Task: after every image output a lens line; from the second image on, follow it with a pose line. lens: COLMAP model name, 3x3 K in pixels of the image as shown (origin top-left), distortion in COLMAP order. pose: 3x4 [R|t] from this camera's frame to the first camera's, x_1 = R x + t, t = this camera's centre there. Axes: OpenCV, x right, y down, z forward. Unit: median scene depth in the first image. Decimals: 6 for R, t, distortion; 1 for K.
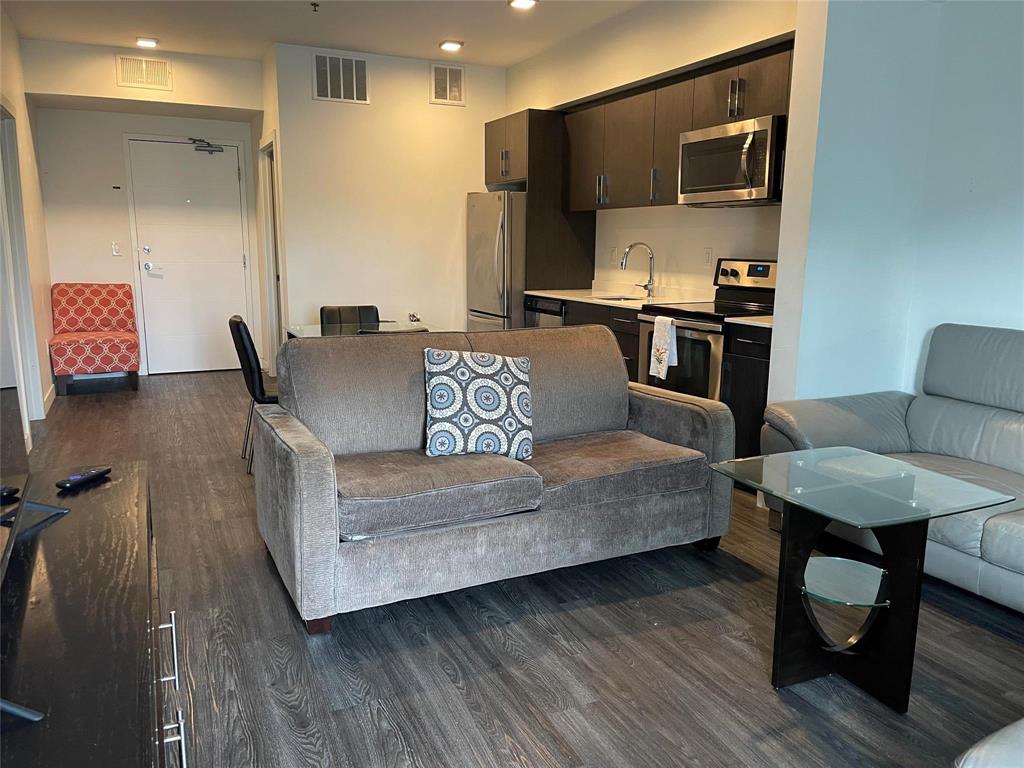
lens RADIAL K [[778.6, 0, 512.0], [0, 778.6, 384.0], [0, 0, 1]] dist [0.113468, -0.150895]
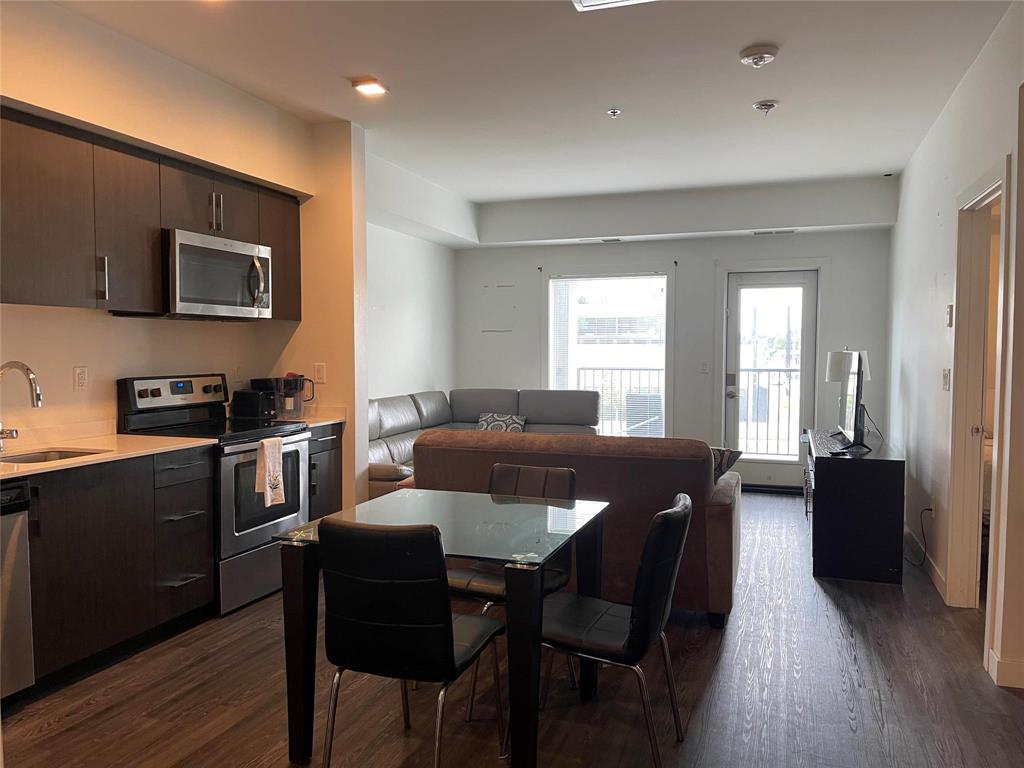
lens RADIAL K [[778.6, 0, 512.0], [0, 778.6, 384.0], [0, 0, 1]] dist [0.113468, -0.150895]
pose [[-0.710845, -0.043096, 0.702027, -0.610806], [0.117984, 0.976672, 0.179422, -0.263741], [-0.693382, 0.210369, -0.689178, 1.343067]]
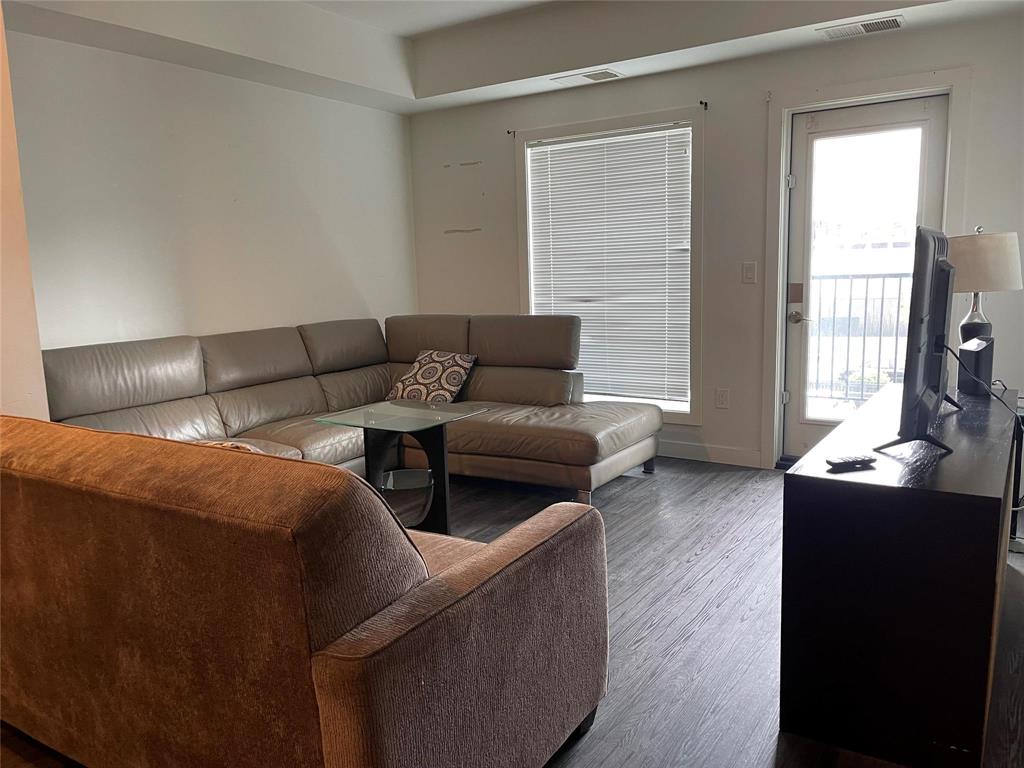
lens RADIAL K [[778.6, 0, 512.0], [0, 778.6, 384.0], [0, 0, 1]] dist [0.113468, -0.150895]
pose [[-0.521966, -0.122739, 0.844089, -0.472371], [0.178487, 0.951967, 0.248798, -0.137051], [-0.834082, 0.280523, -0.474988, 0.743020]]
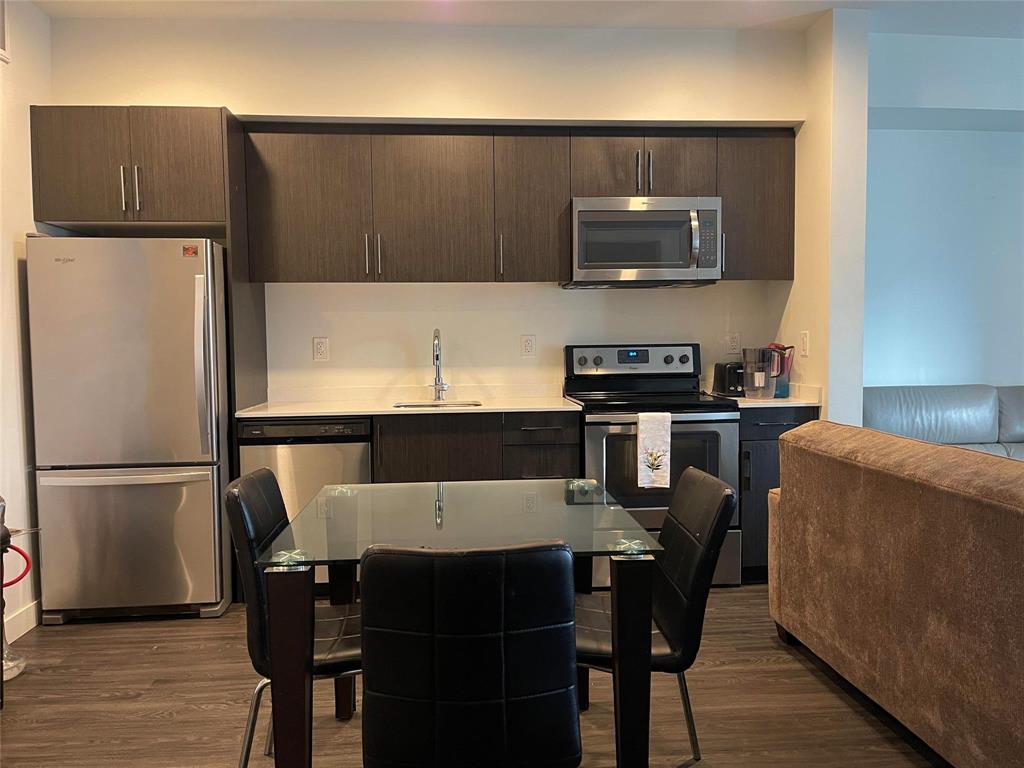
lens RADIAL K [[778.6, 0, 512.0], [0, 778.6, 384.0], [0, 0, 1]] dist [0.113468, -0.150895]
pose [[0.346402, -0.067359, 0.935665, -0.589893], [0.181028, 0.983471, 0.003780, -0.137678], [-0.920453, 0.168072, 0.352870, 0.792184]]
